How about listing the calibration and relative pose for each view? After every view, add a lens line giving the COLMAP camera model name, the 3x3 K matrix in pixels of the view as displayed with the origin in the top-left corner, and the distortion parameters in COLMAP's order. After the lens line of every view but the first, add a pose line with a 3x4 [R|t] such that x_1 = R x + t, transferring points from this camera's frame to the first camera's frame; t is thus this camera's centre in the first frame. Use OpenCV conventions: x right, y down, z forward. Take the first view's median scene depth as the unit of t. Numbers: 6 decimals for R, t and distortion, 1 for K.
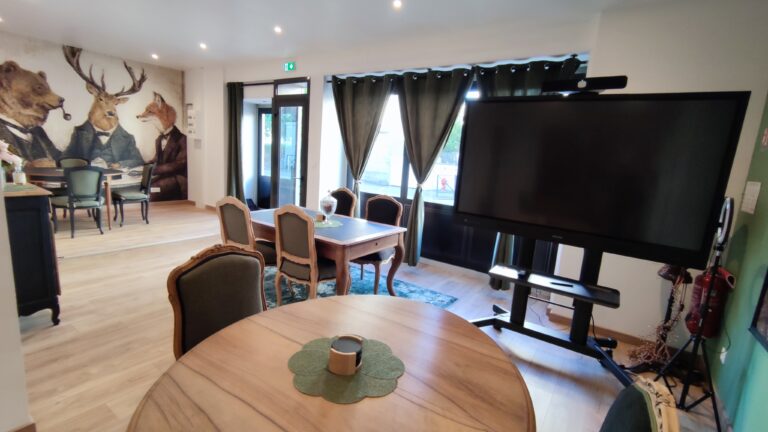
lens RADIAL K [[355.9, 0, 388.7], [0, 355.9, 216.1], [0, 0, 1]] dist [0.012459, 0.001926]
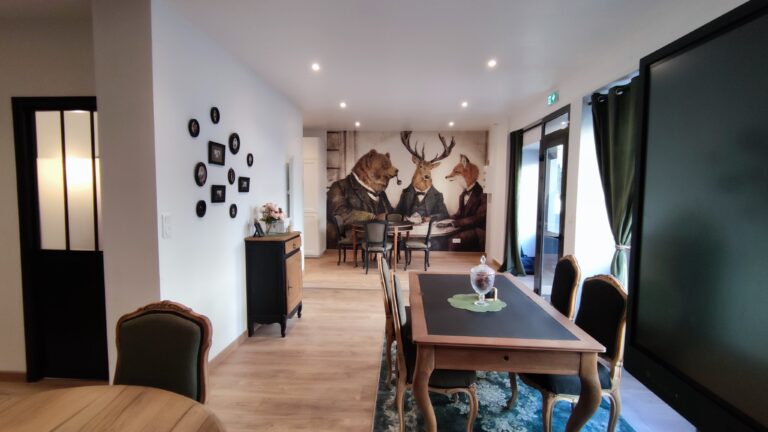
lens RADIAL K [[355.9, 0, 385.0], [0, 355.9, 215.8], [0, 0, 1]] dist [0.012459, 0.001926]
pose [[0.519267, -0.000051, -0.854612, 0.203421], [-0.125468, 0.989160, -0.076294, -0.045241], [0.845352, 0.146843, 0.513632, 0.287641]]
